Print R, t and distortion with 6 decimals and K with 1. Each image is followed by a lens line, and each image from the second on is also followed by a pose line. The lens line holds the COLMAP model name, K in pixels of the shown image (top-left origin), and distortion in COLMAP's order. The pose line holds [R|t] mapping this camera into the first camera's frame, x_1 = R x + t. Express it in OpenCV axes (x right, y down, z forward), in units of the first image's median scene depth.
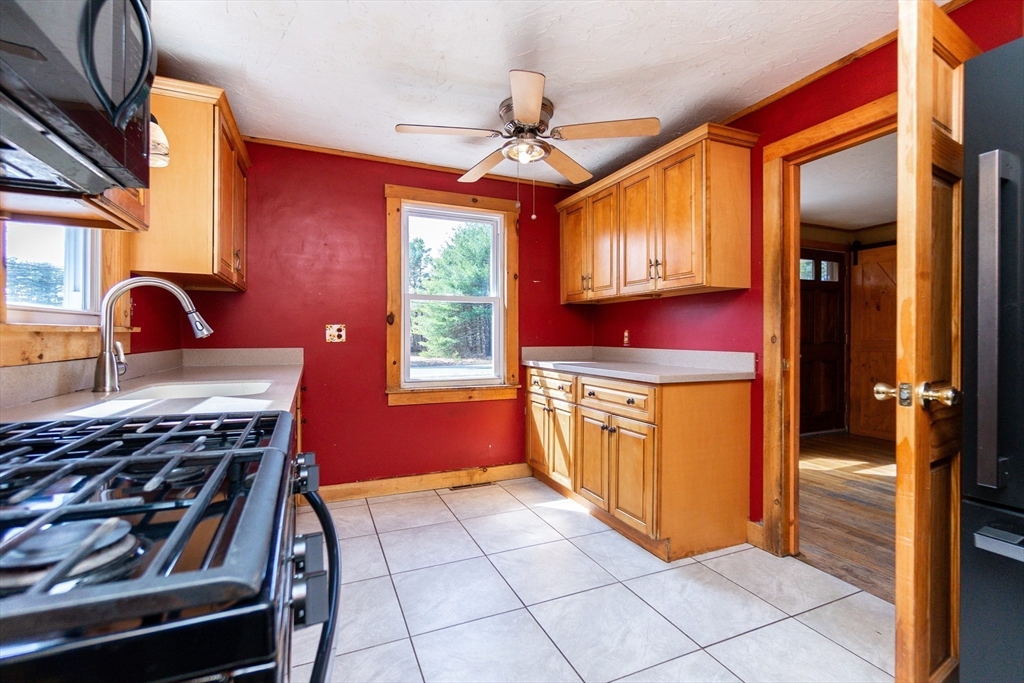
lens RADIAL K [[443.5, 0, 503.6], [0, 443.5, 337.0], [0, 0, 1]] dist [-0.002265, -0.000310]
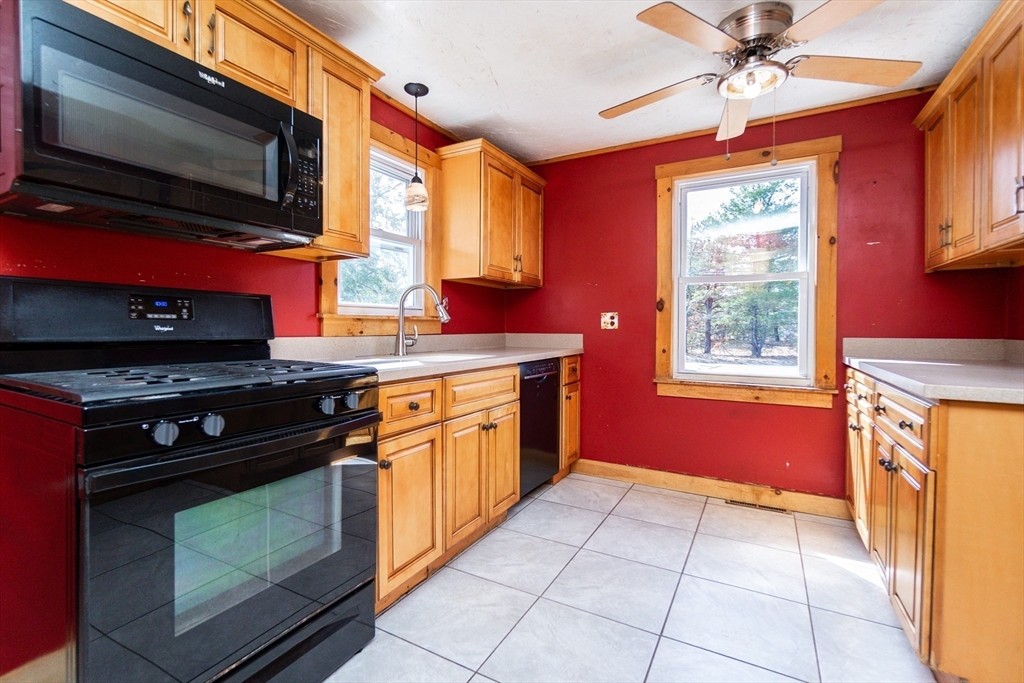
lens RADIAL K [[453.9, 0, 509.6], [0, 453.9, 334.4], [0, 0, 1]] dist [-0.002274, -0.000112]
pose [[0.615573, 0.012944, -0.787974, 0.316371], [-0.004097, 0.999904, 0.013224, 0.010356], [0.788069, -0.004912, 0.615567, 0.135338]]
